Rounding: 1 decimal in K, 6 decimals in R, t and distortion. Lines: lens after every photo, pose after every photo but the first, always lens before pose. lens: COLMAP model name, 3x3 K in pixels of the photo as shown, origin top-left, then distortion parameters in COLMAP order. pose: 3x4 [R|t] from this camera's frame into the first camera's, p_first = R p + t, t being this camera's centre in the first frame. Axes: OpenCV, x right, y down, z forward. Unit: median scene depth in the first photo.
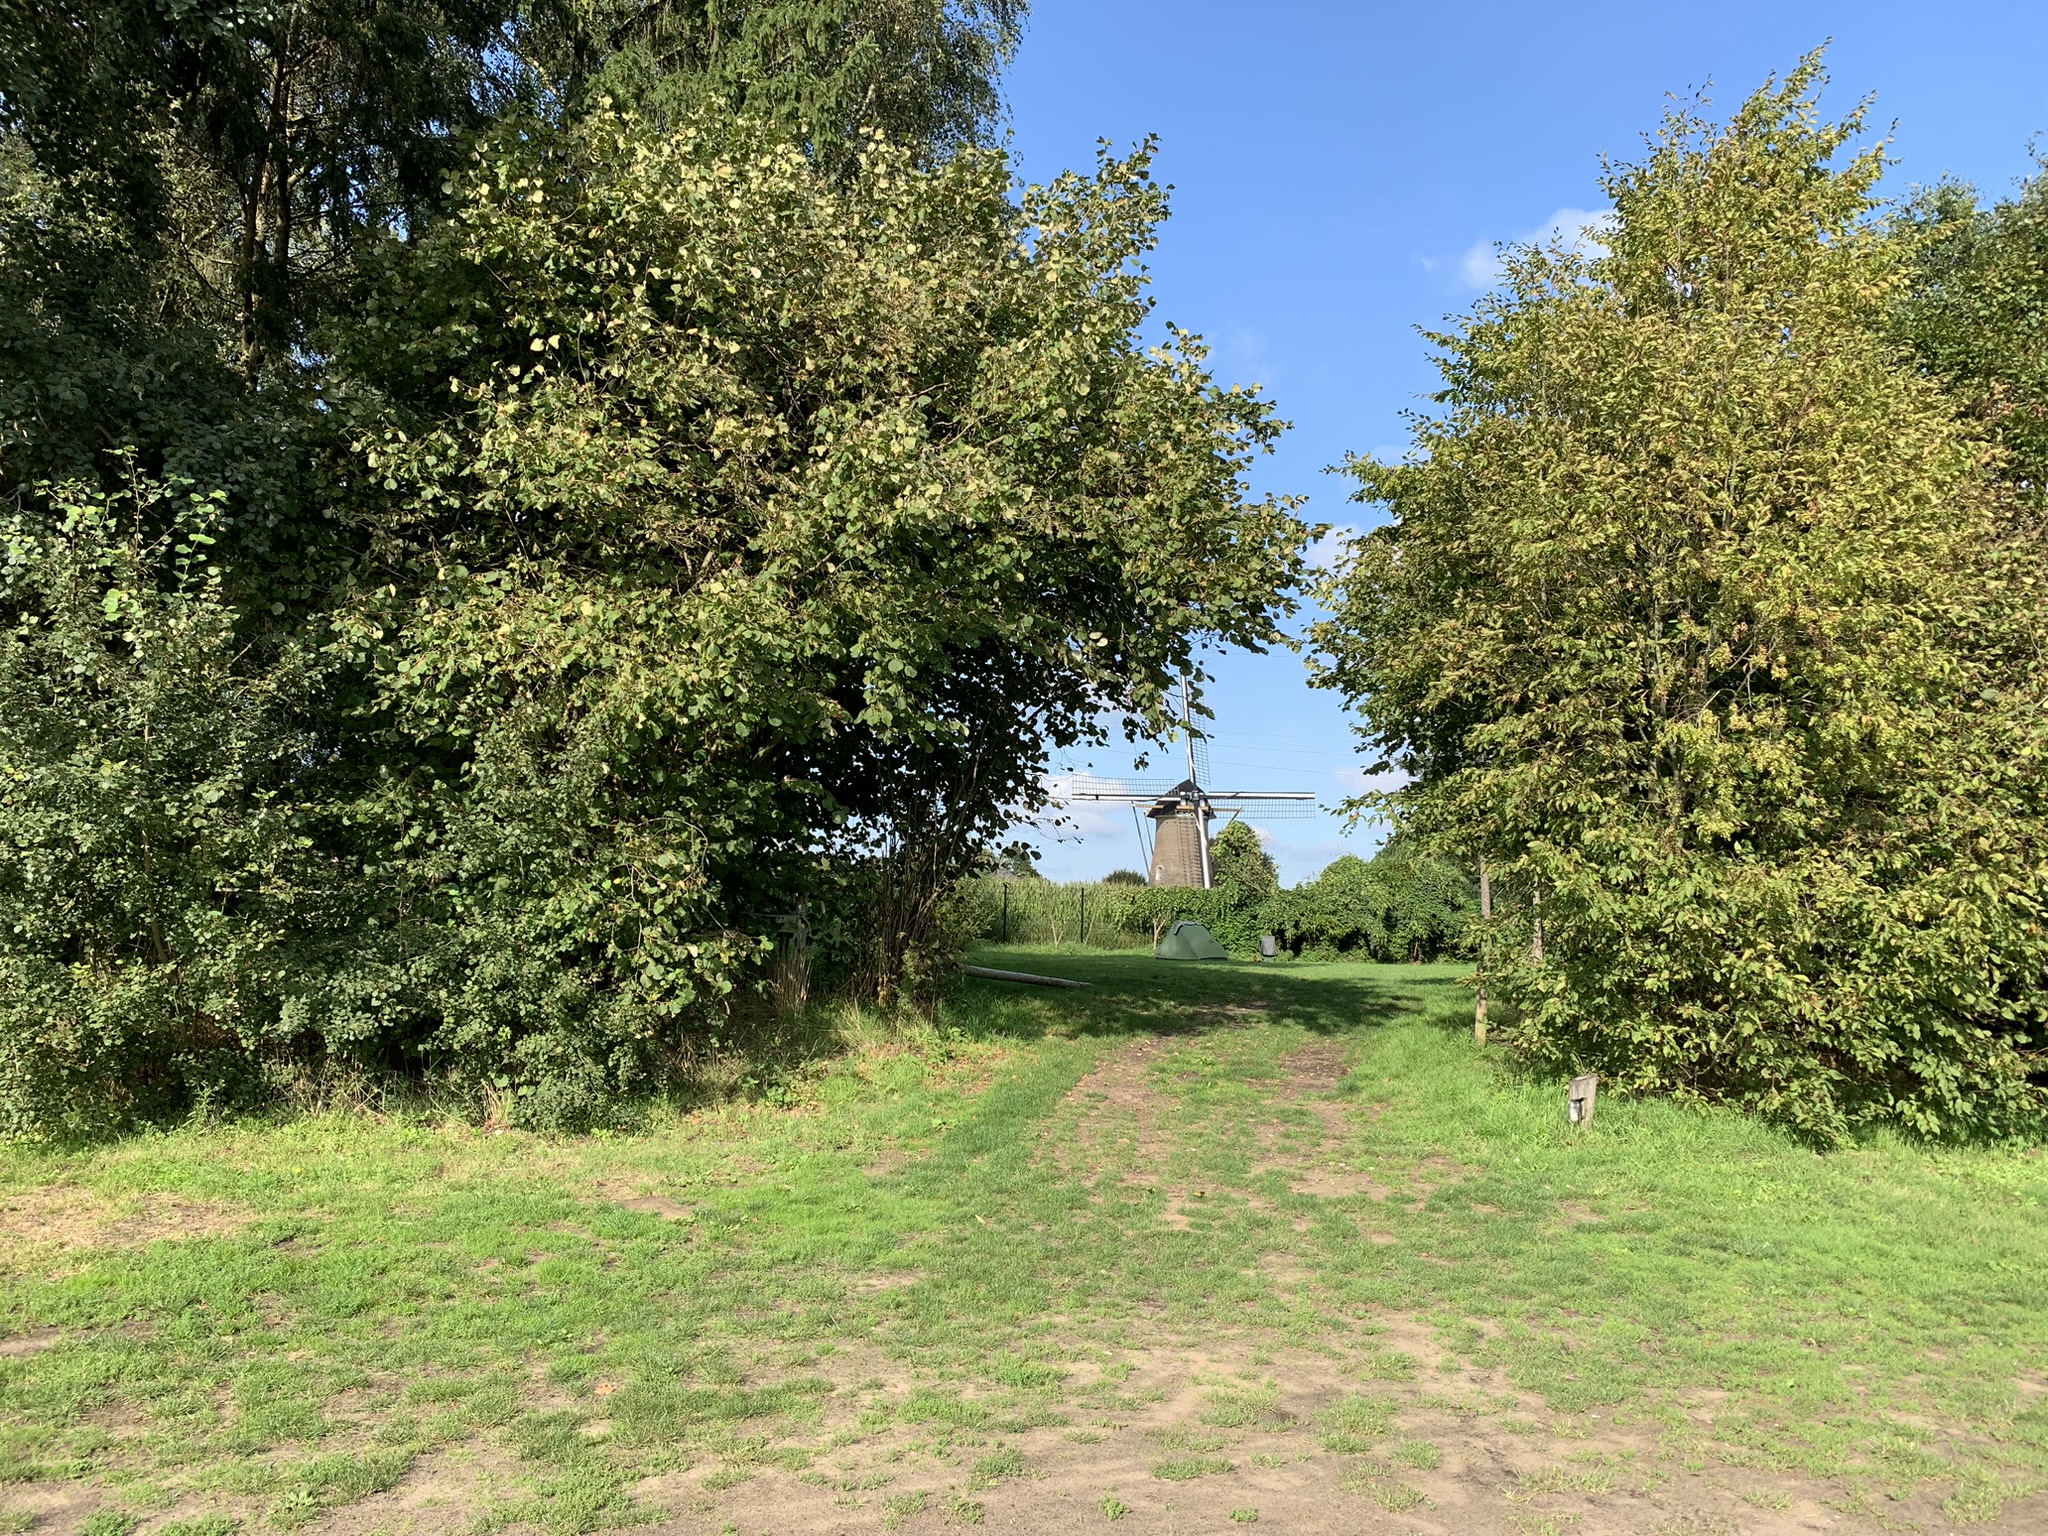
lens RADIAL K [[1550.0, 0, 1024.0], [0, 1550.0, 767.9], [0, 0, 1]] dist [-0.003385, -0.000125]
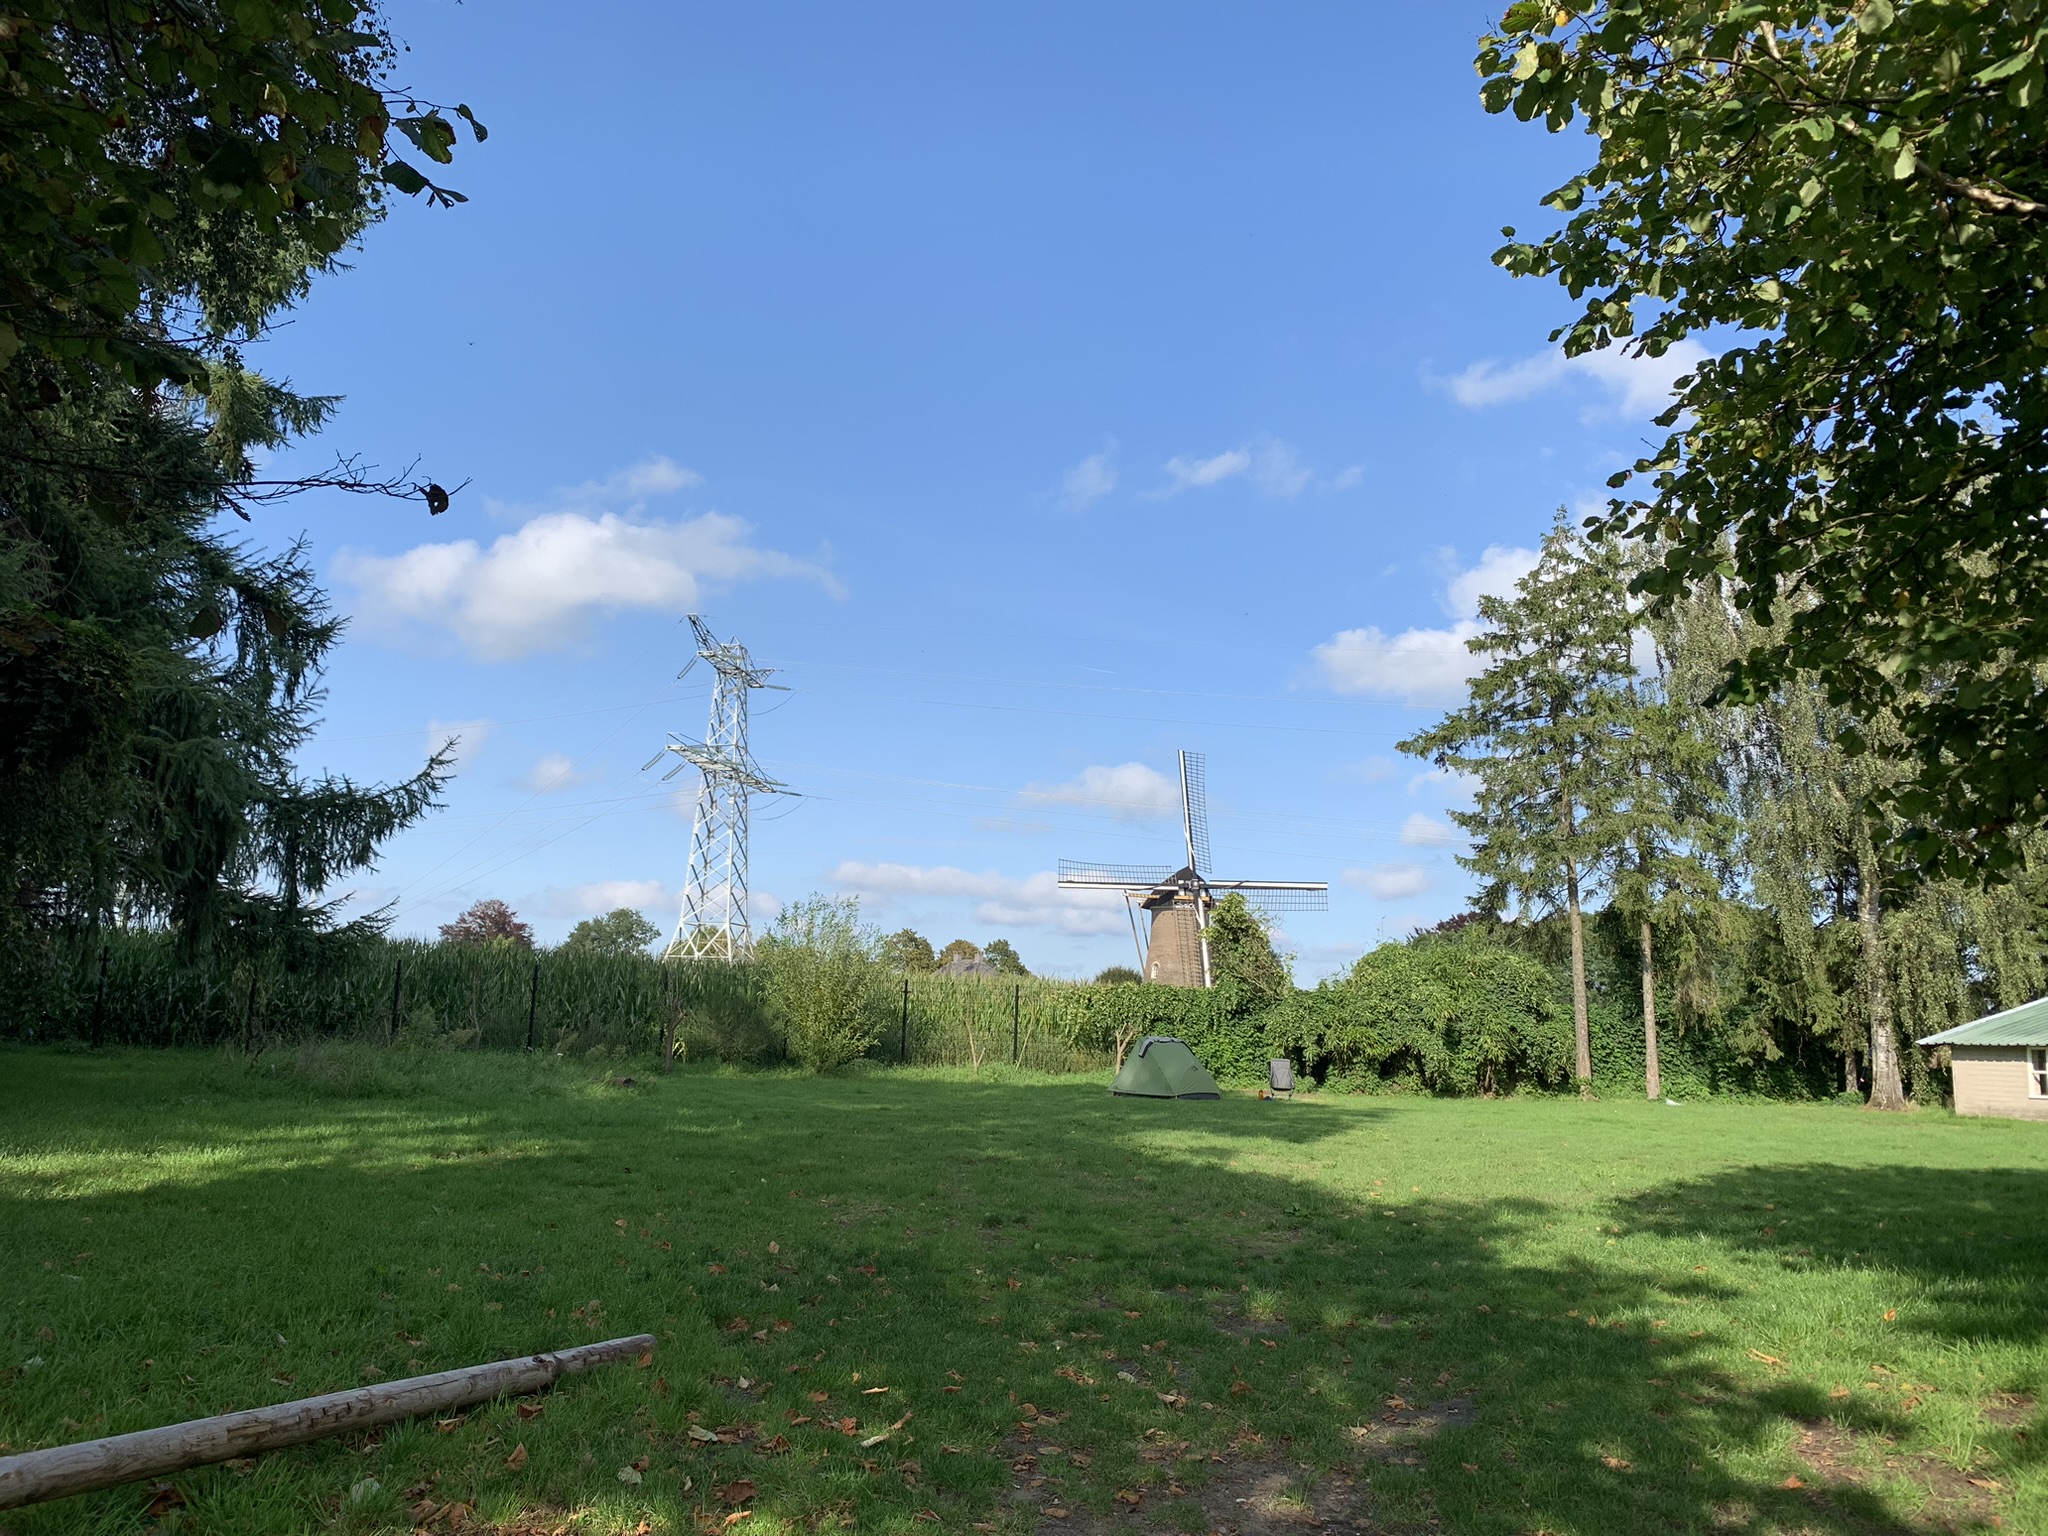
lens RADIAL K [[1554.0, 0, 1024.1], [0, 1554.0, 768.5], [0, 0, 1]] dist [0.008717, 0.000572]
pose [[0.999967, 0.007336, -0.003424, 0.042357], [-0.007534, 0.998067, -0.061681, 0.022024], [0.002965, 0.061705, 0.998090, 0.282486]]
